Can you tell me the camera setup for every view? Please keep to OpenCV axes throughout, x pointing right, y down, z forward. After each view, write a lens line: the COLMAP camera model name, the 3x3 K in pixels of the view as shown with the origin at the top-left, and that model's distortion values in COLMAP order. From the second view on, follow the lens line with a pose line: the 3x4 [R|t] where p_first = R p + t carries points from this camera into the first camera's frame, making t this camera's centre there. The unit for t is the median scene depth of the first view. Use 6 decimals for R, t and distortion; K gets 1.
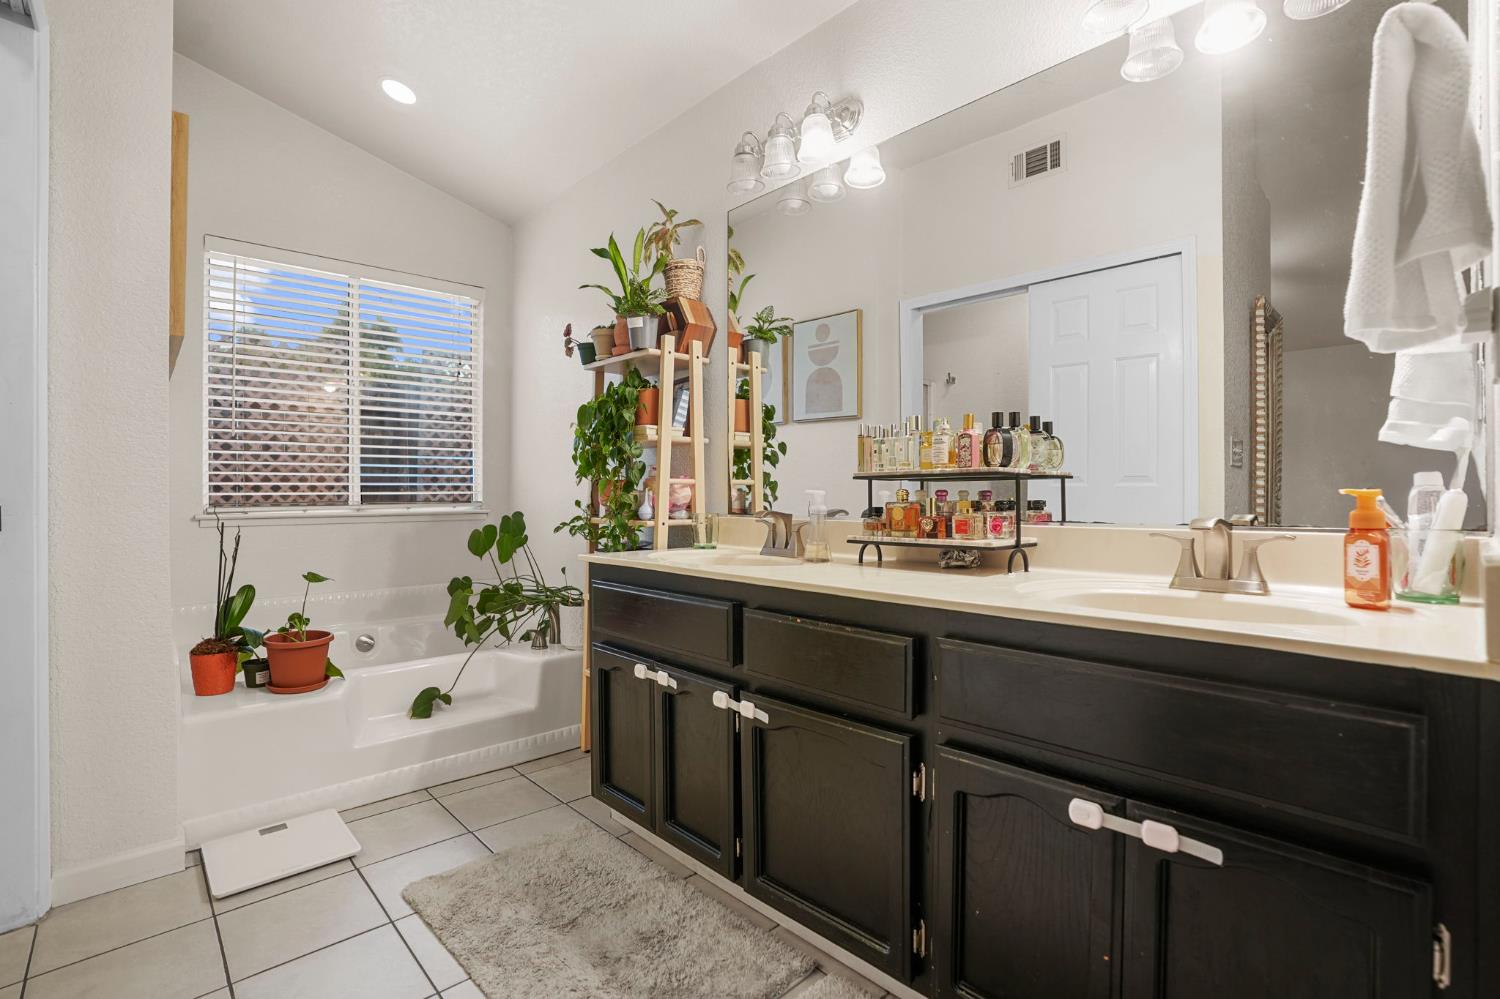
lens RADIAL K [[696.2, 0, 759.1], [0, 696.2, 499.6], [0, 0, 1]] dist [-0.033176, -0.000200]
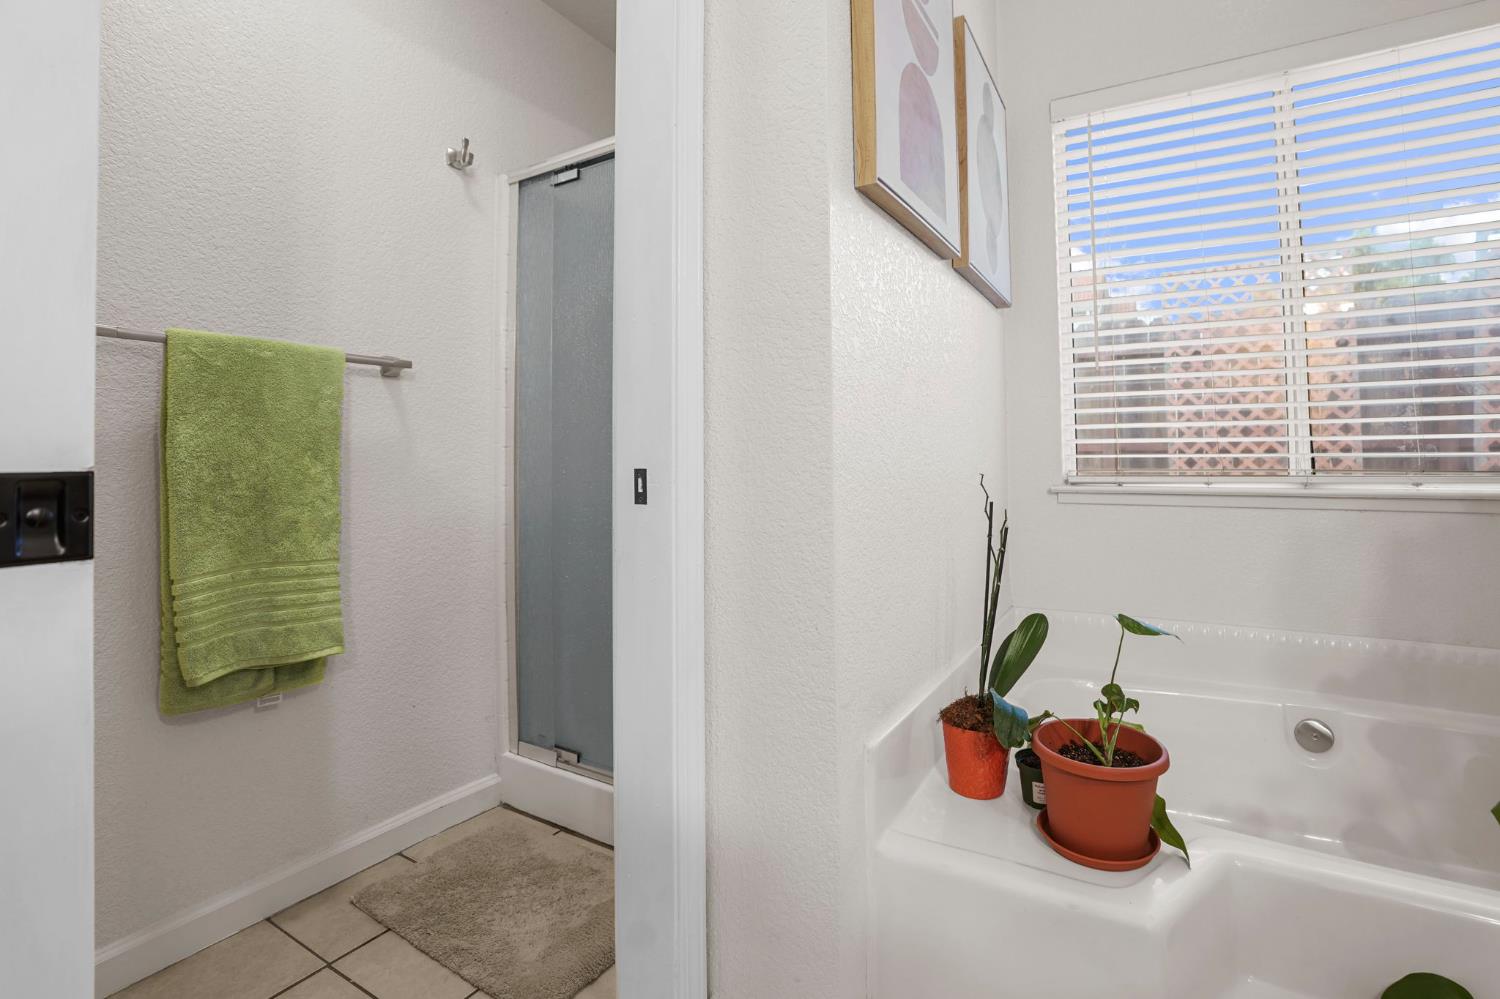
lens RADIAL K [[696.2, 0, 753.1], [0, 696.2, 467.6], [0, 0, 1]] dist [-0.033176, -0.000200]
pose [[0.268409, -0.003888, -0.963297, -0.249514], [0.001728, 0.999992, -0.003555, 0.003072], [0.963303, -0.000710, 0.268414, 0.600721]]
